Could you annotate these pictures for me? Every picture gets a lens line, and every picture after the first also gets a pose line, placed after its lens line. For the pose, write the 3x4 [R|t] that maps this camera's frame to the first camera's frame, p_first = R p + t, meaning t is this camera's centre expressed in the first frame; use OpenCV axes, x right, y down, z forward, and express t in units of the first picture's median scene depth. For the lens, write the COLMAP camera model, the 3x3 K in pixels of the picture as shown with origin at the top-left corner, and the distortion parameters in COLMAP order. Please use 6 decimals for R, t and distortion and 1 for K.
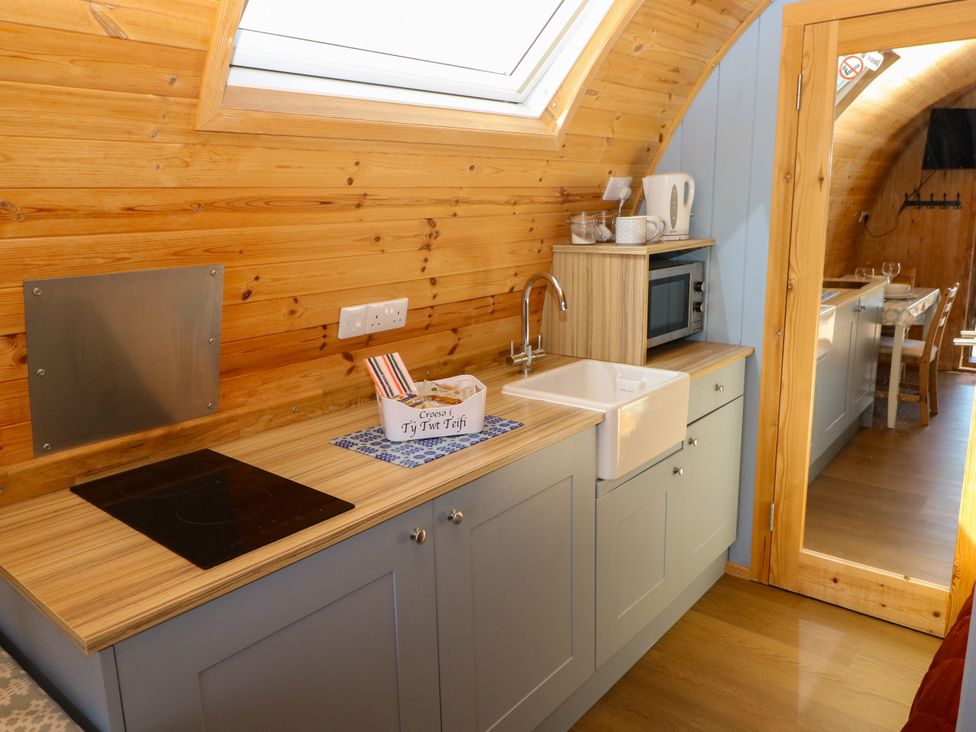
lens RADIAL K [[723.7, 0, 480.6], [0, 723.7, 362.2], [0, 0, 1]] dist [-0.004174, -0.002337]
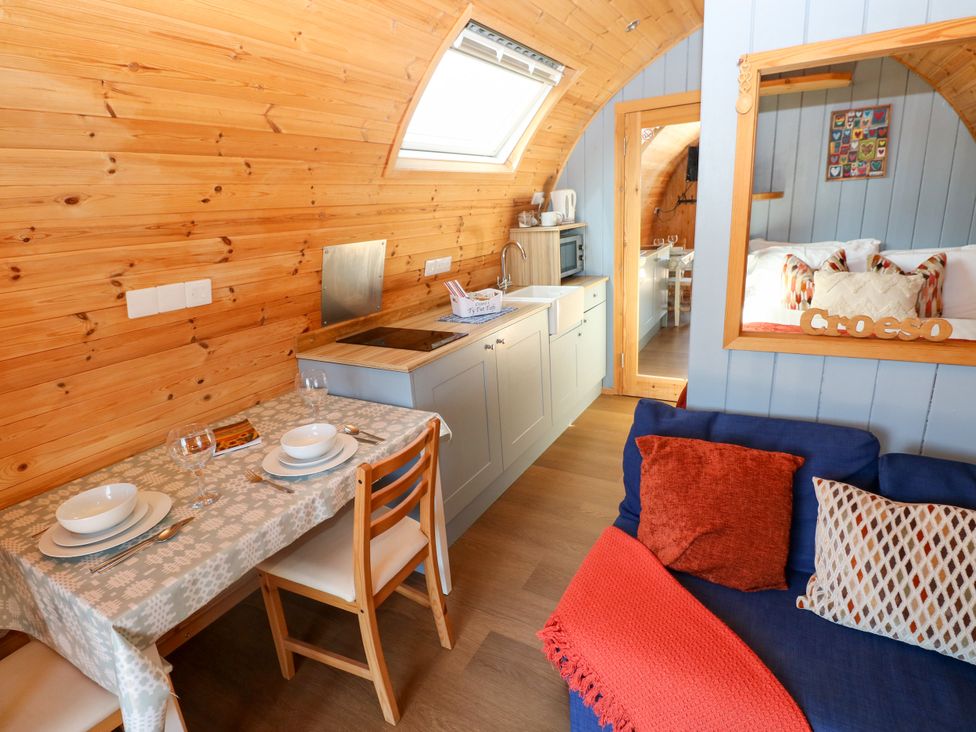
lens RADIAL K [[509.4, 0, 490.3], [0, 509.4, 360.9], [0, 0, 1]] dist [0.001264, -0.013693]
pose [[0.983724, -0.087320, 0.157044, -0.213850], [0.076695, 0.994415, 0.072497, 0.096233], [-0.162497, -0.059272, 0.984927, -0.397913]]
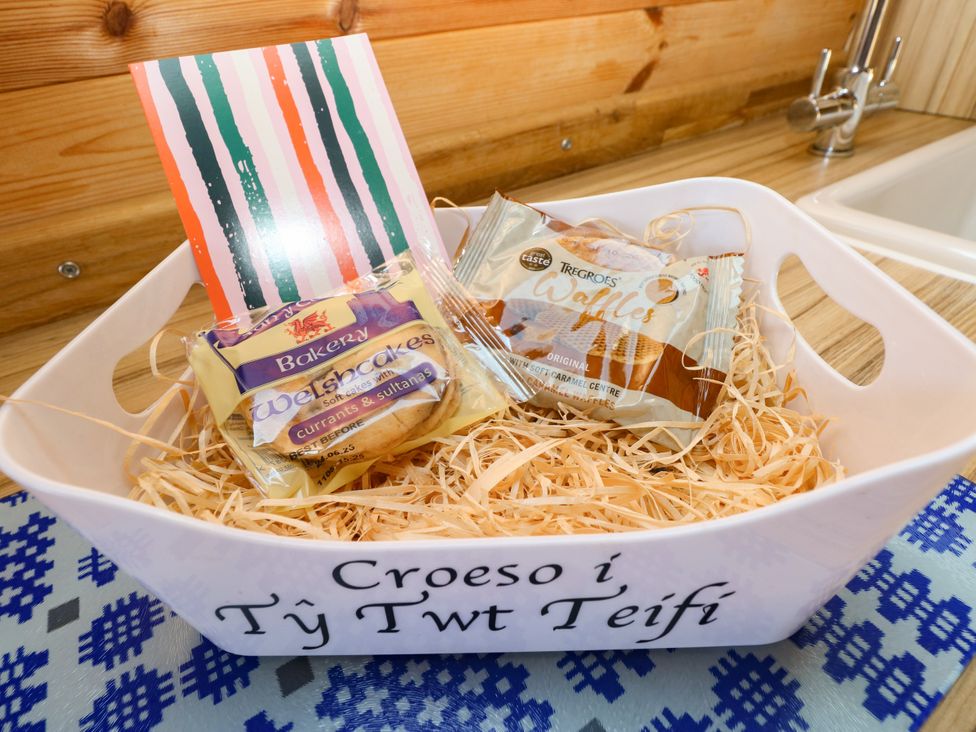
lens RADIAL K [[509.4, 0, 490.3], [0, 509.4, 360.9], [0, 0, 1]] dist [0.001264, -0.013693]
pose [[0.963953, 0.140096, -0.226204, -0.032861], [-0.030428, 0.902622, 0.429357, 0.004715], [0.264328, -0.406997, 0.874348, 0.675200]]
